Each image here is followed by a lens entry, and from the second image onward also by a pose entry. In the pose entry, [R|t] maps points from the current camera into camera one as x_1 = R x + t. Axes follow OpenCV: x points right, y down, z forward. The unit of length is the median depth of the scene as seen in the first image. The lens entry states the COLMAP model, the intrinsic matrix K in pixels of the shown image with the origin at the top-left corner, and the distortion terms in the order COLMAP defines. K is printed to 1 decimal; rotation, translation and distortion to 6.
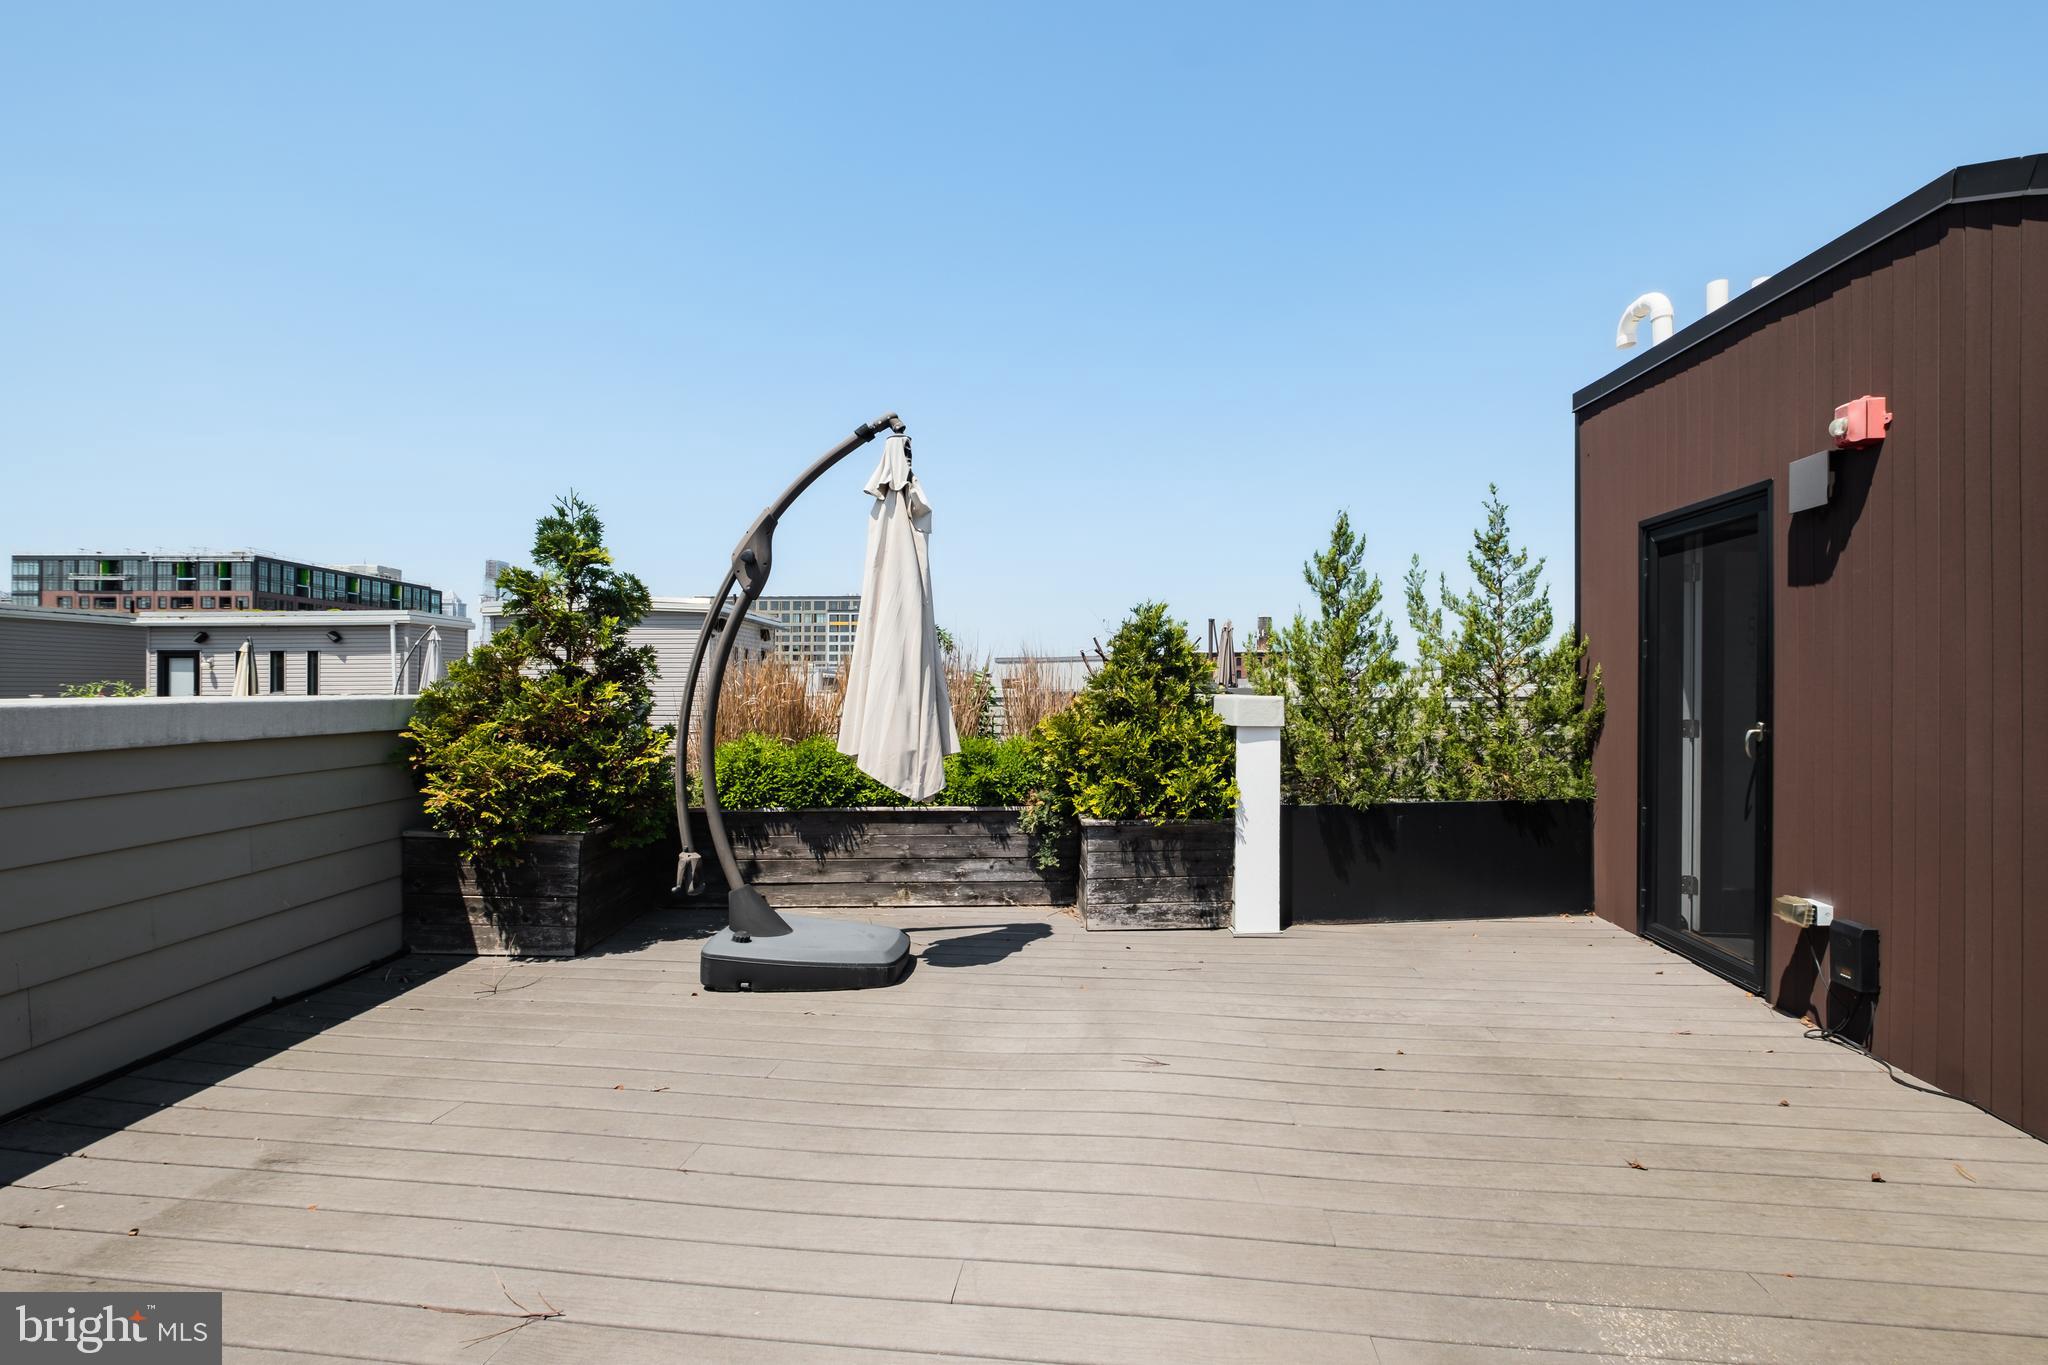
lens RADIAL K [[903.3, 0, 1020.2], [0, 903.3, 668.2], [0, 0, 1]] dist [-0.005378, 0.000221]
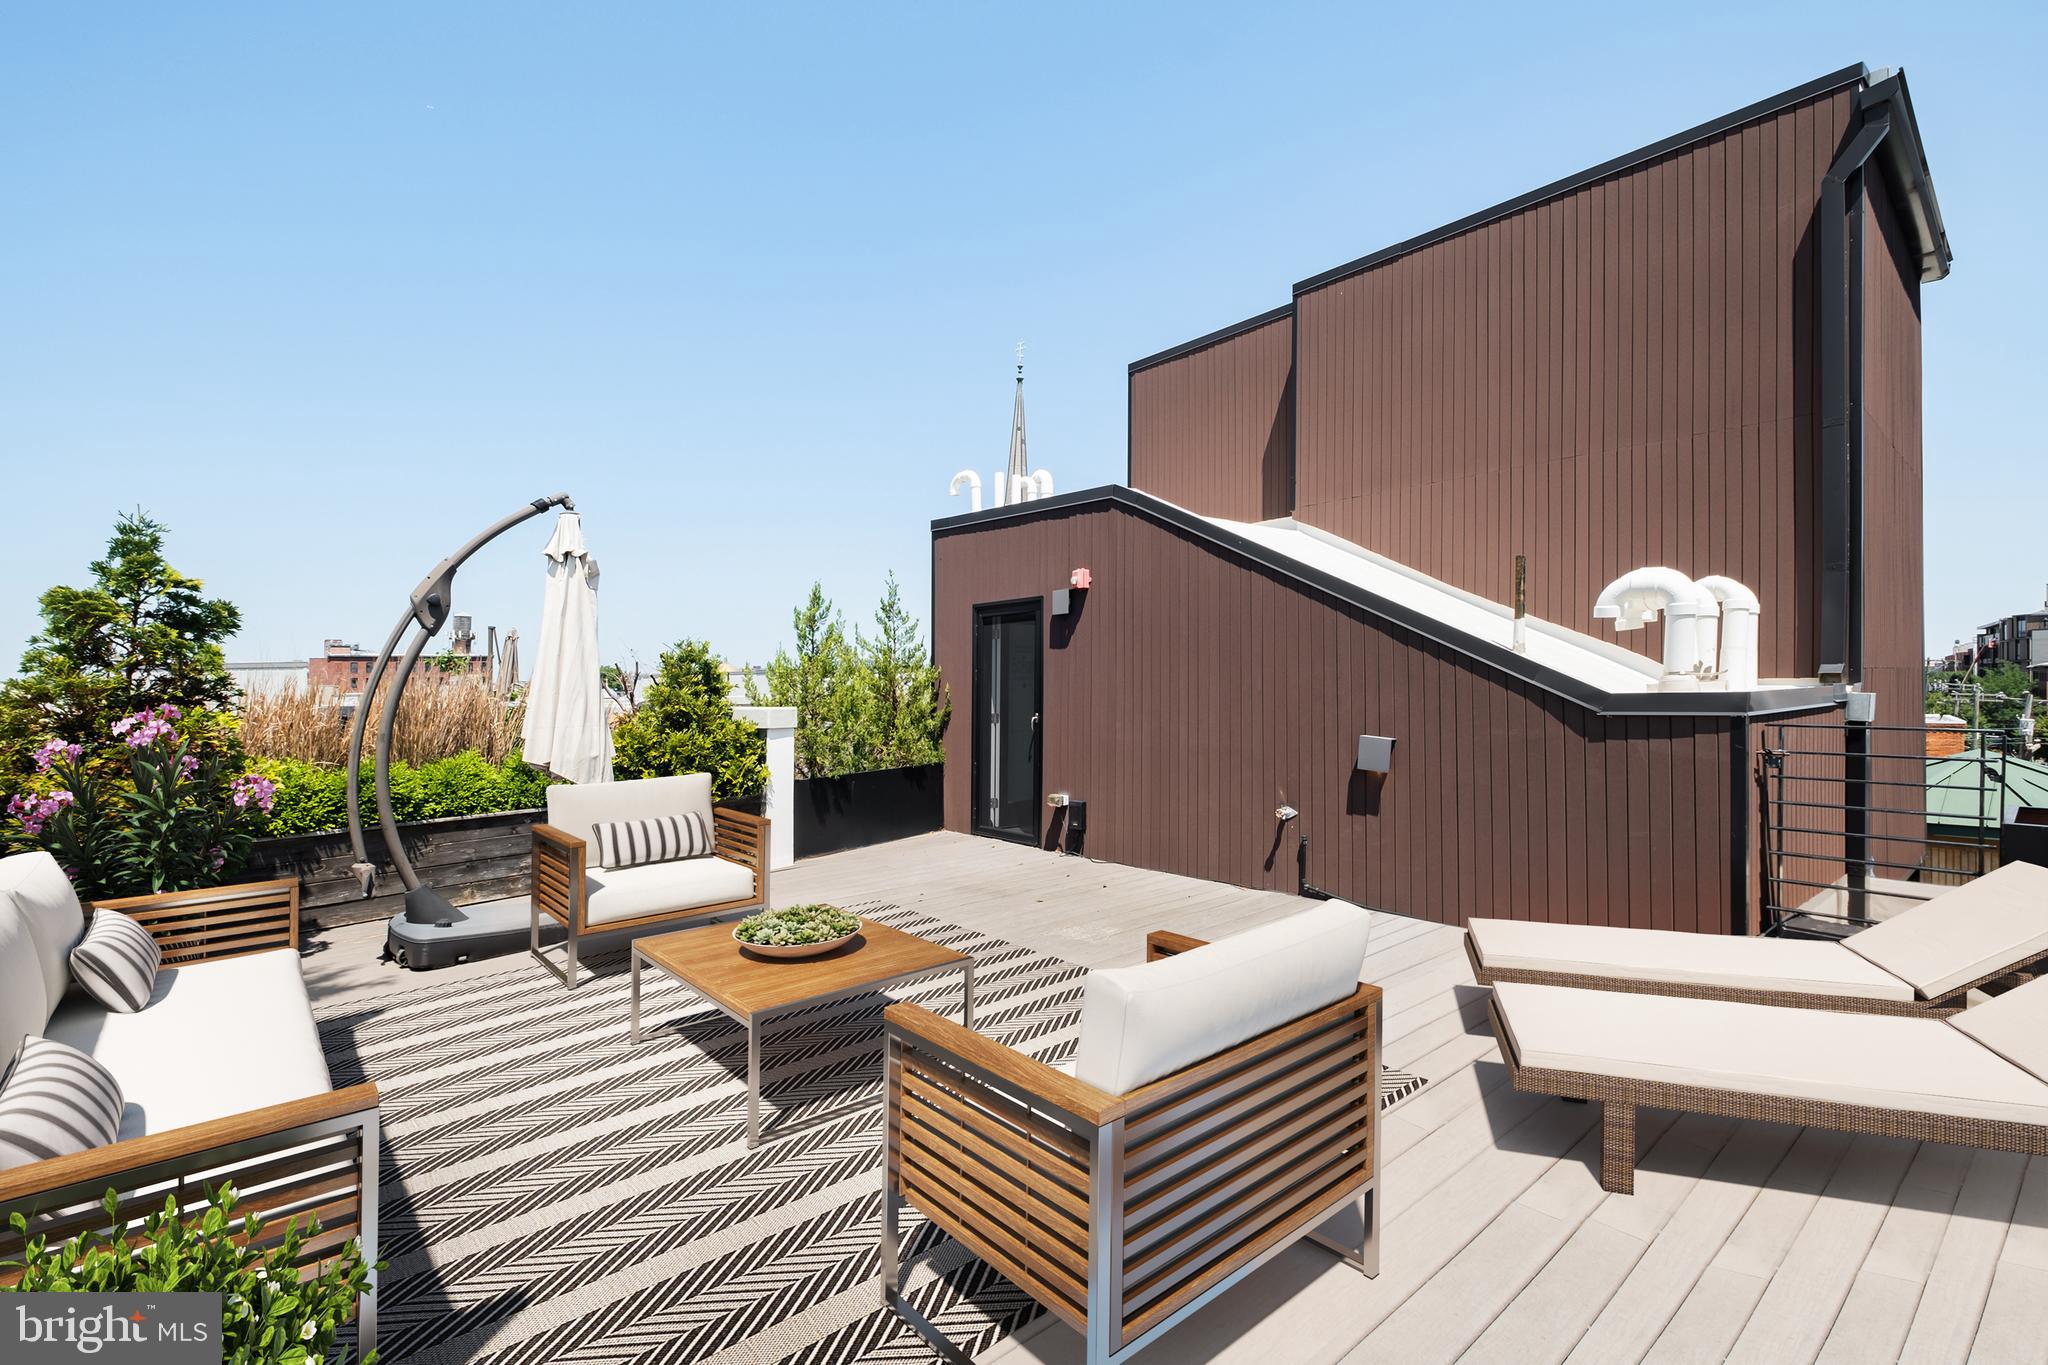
lens RADIAL K [[903.3, 0, 1028.7], [0, 903.3, 685.7], [0, 0, 1]] dist [-0.005378, 0.000221]
pose [[0.681660, -0.010150, 0.731599, -0.532491], [0.001250, 0.999918, 0.012709, -0.022267], [-0.731668, -0.007749, 0.681617, -0.297424]]
